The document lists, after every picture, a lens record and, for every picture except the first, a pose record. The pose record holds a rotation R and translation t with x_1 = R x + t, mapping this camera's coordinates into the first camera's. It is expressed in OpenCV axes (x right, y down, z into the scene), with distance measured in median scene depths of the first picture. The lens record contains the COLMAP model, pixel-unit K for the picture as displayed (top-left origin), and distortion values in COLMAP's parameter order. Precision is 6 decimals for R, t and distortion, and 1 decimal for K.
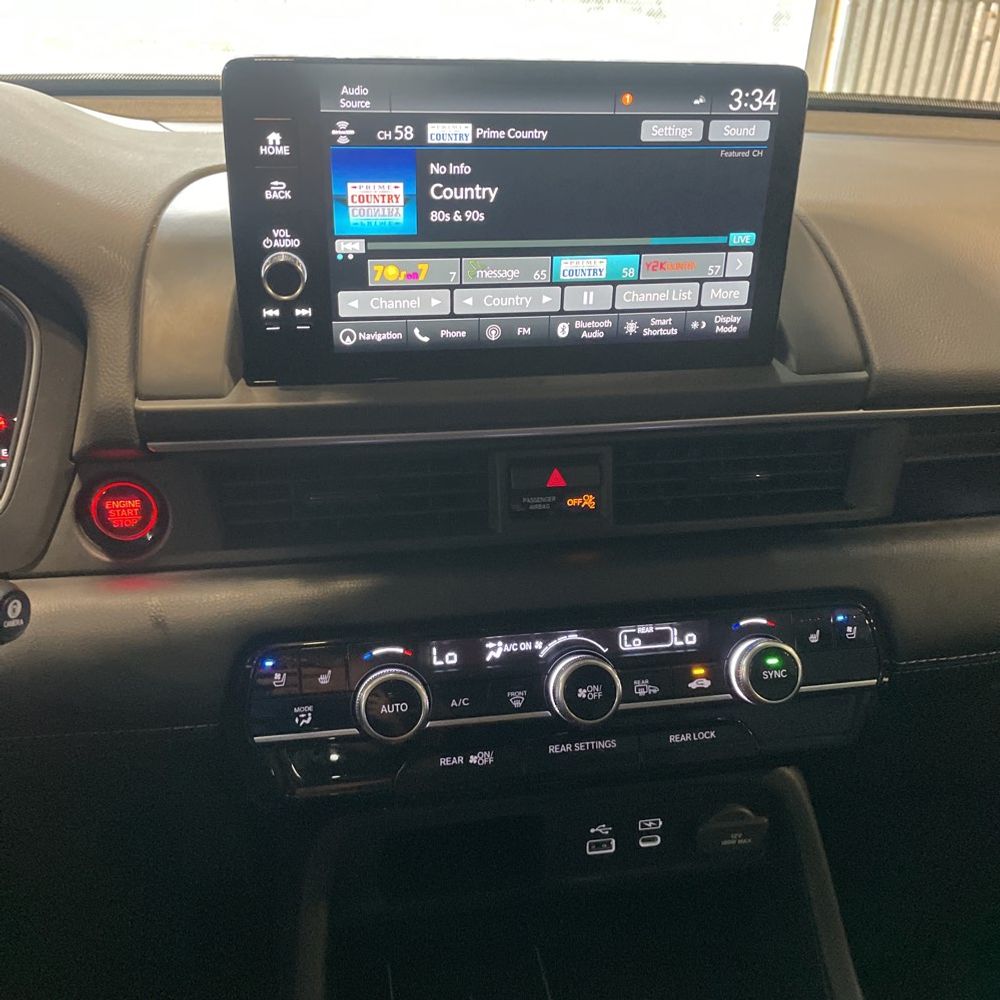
lens RADIAL K [[1001.3, 0, 493.5], [0, 1001.3, 484.2], [0, 0, 1]] dist [0.085976, -0.117825]
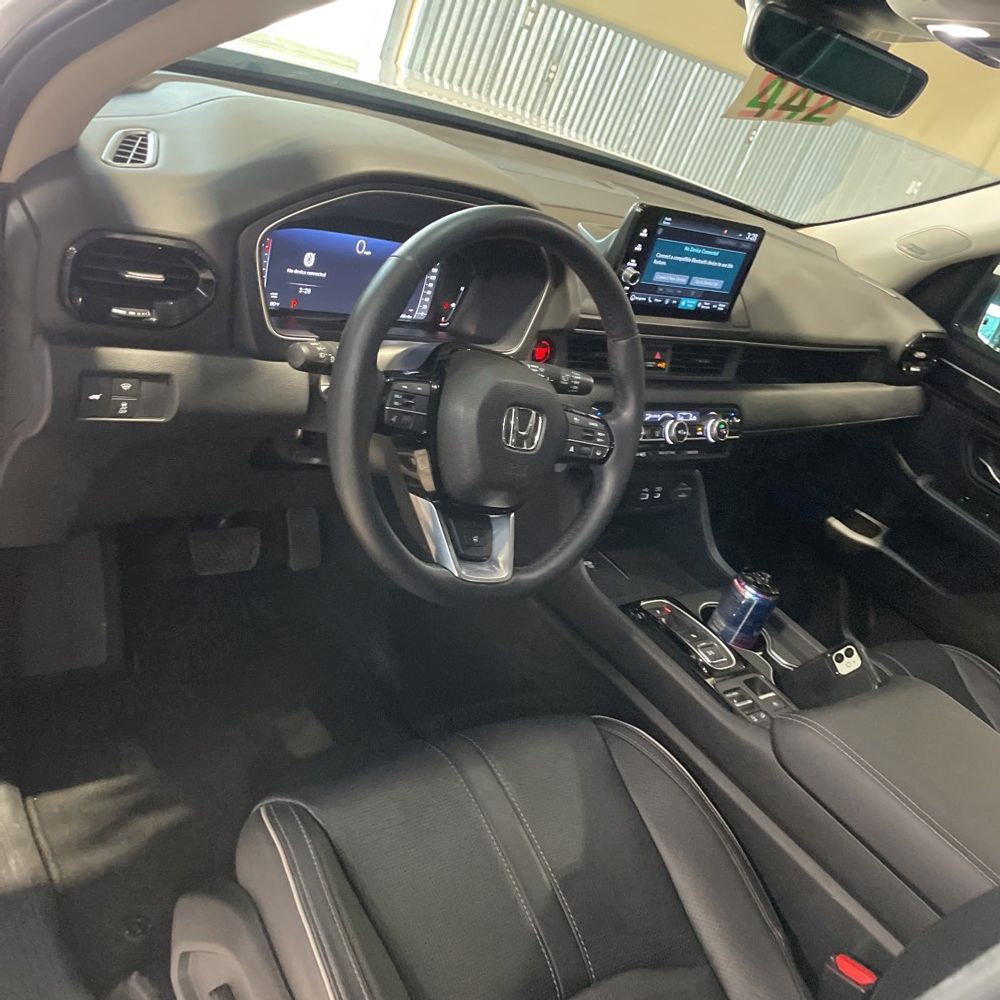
lens RADIAL K [[1018.7, 0, 500.0], [0, 1018.7, 500.0], [0, 0, 1]] dist [0.084735, -0.563911]
pose [[0.846980, 0.017697, 0.531329, -1.777013], [-0.089465, 0.989937, 0.109642, 0.116994], [-0.524042, -0.140400, 0.840040, -1.139427]]
